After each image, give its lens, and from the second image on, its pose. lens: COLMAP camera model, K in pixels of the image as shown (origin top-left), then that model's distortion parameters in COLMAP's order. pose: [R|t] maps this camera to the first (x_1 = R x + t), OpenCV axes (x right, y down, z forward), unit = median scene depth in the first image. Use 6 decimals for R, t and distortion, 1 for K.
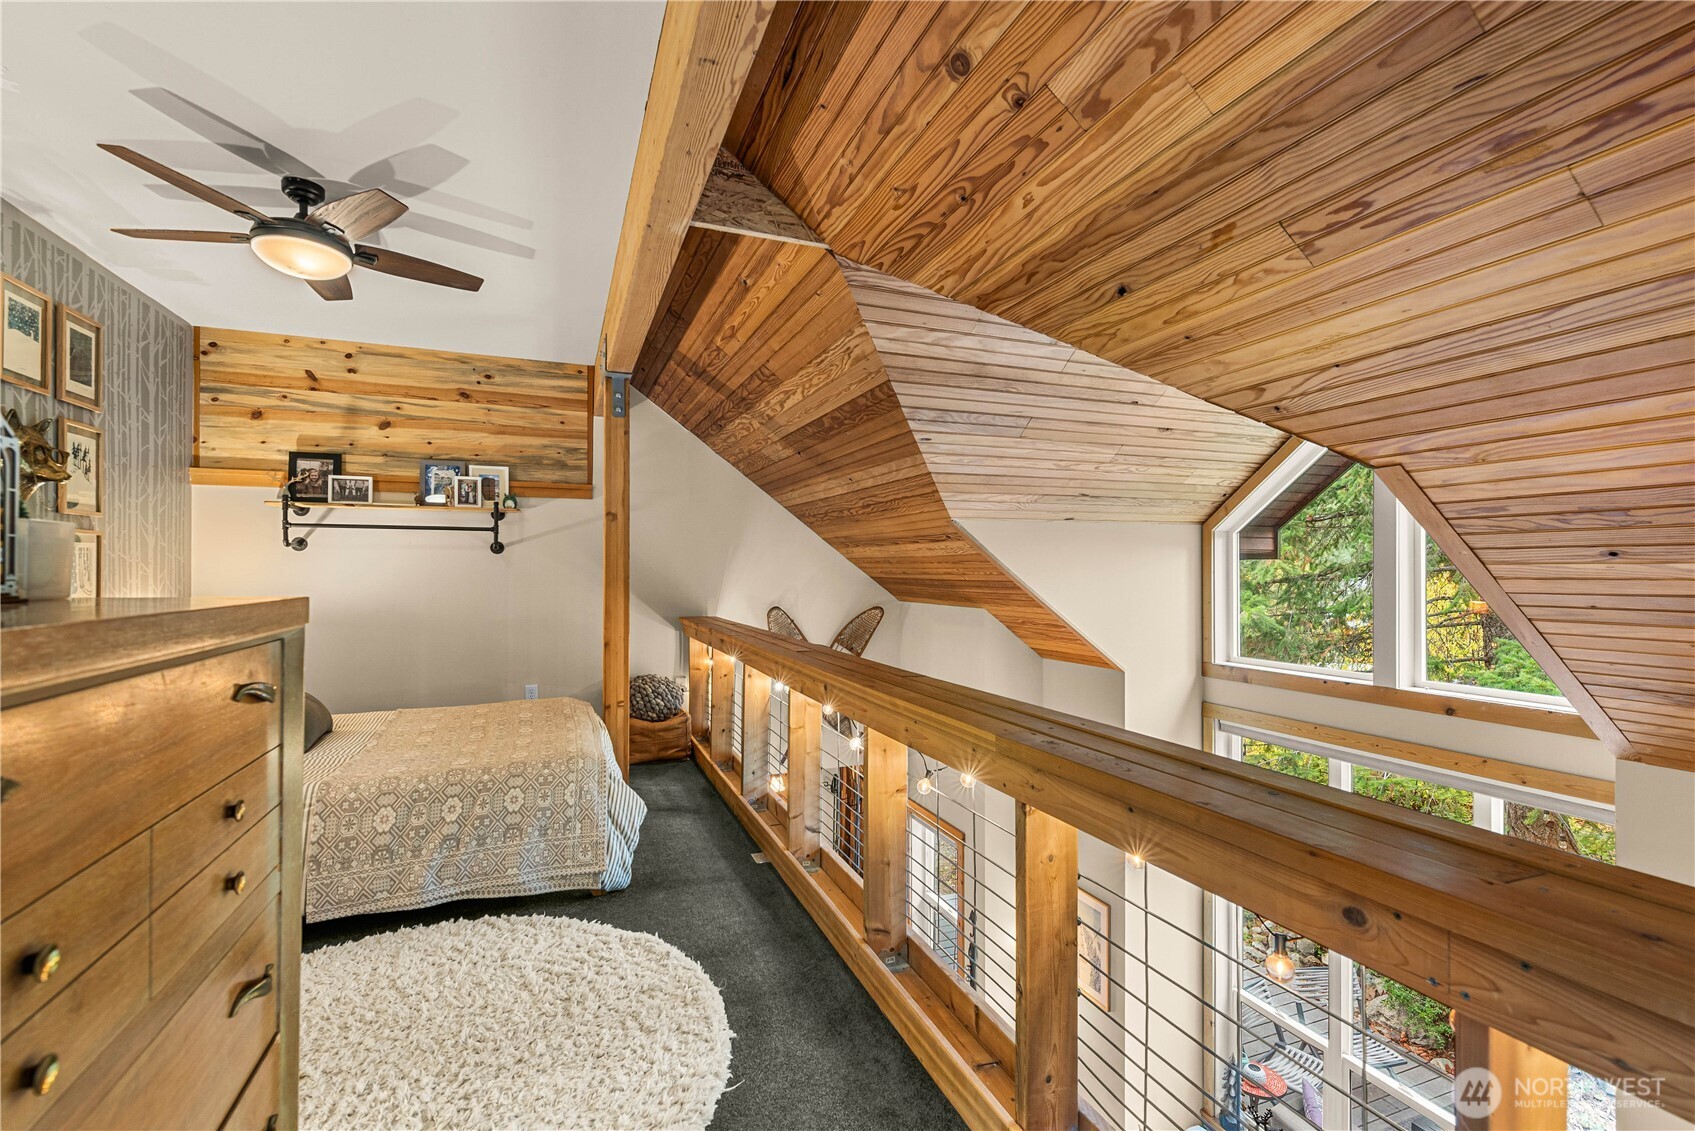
lens RADIAL K [[739.3, 0, 848.6], [0, 739.3, 566.7], [0, 0, 1]] dist [-0.000019, -0.000436]
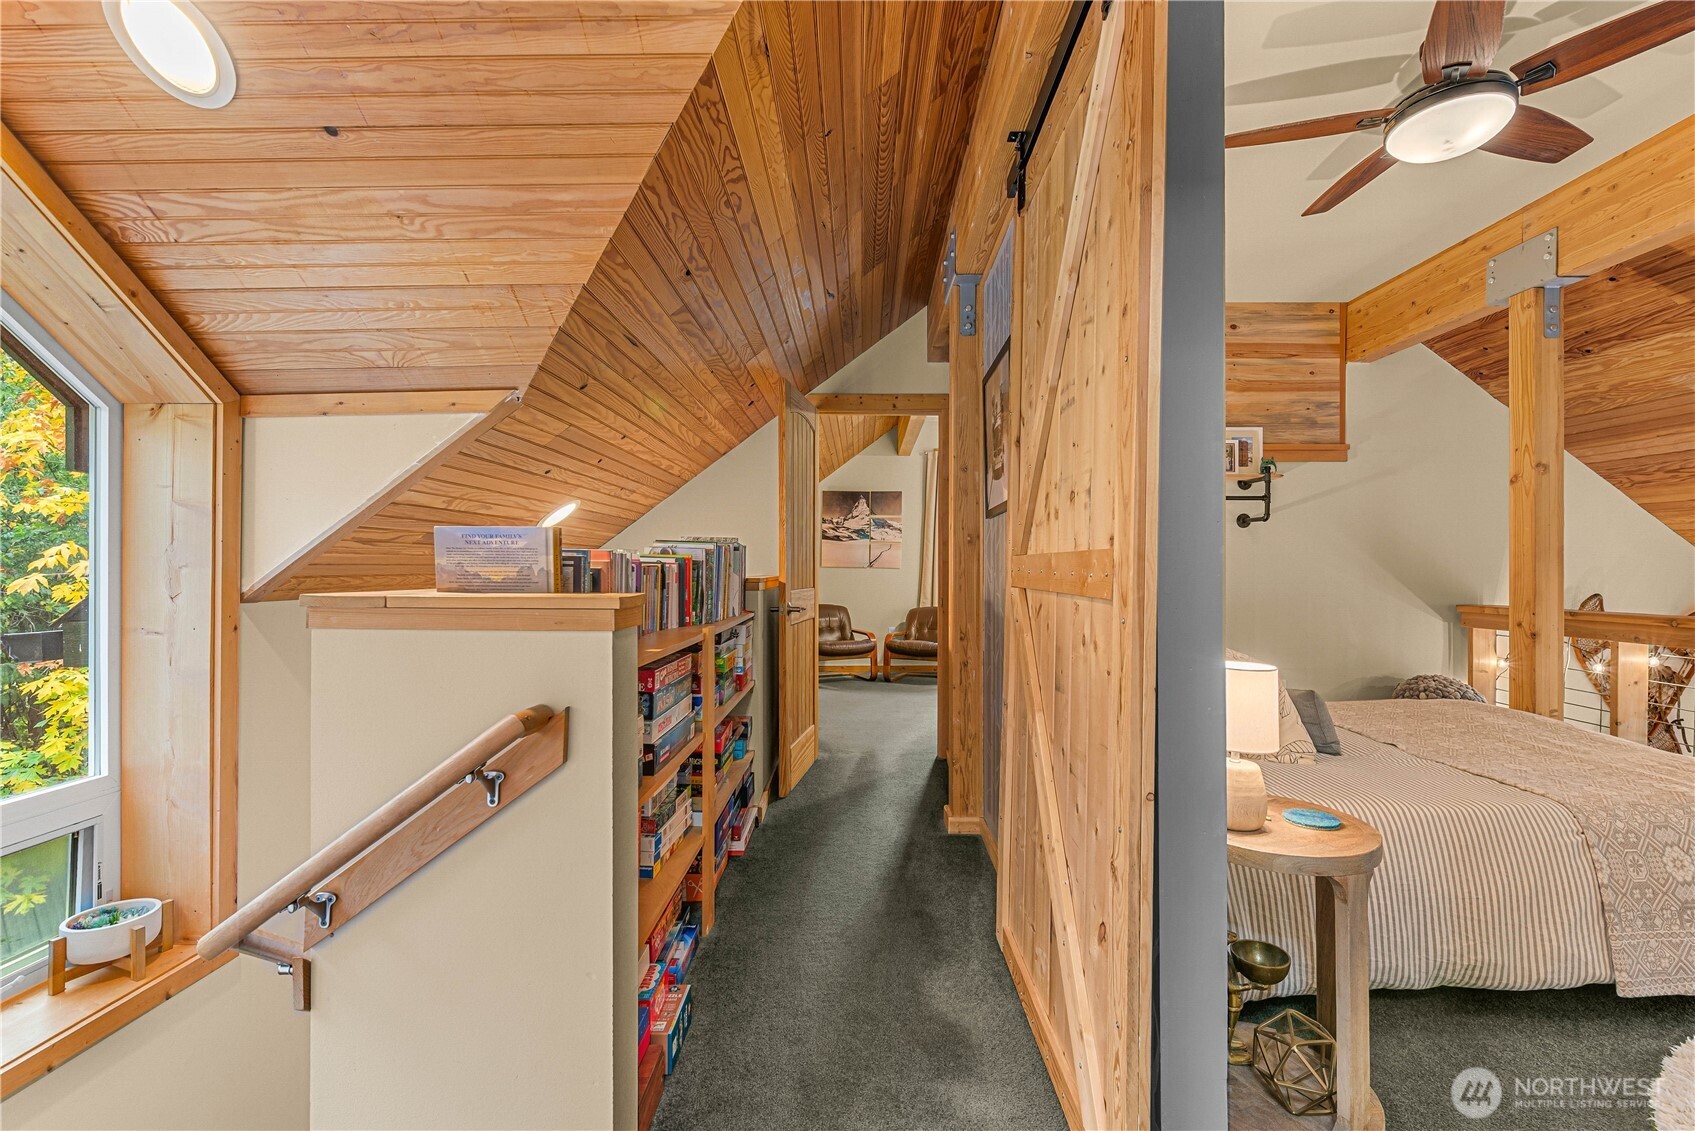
lens RADIAL K [[739.3, 0, 850.0], [0, 739.3, 562.9], [0, 0, 1]] dist [-0.000019, -0.000436]
pose [[0.919511, -0.000477, -0.393063, -0.545118], [0.000543, 1.000000, 0.000056, 0.023404], [0.393063, -0.000265, 0.919512, 0.009304]]
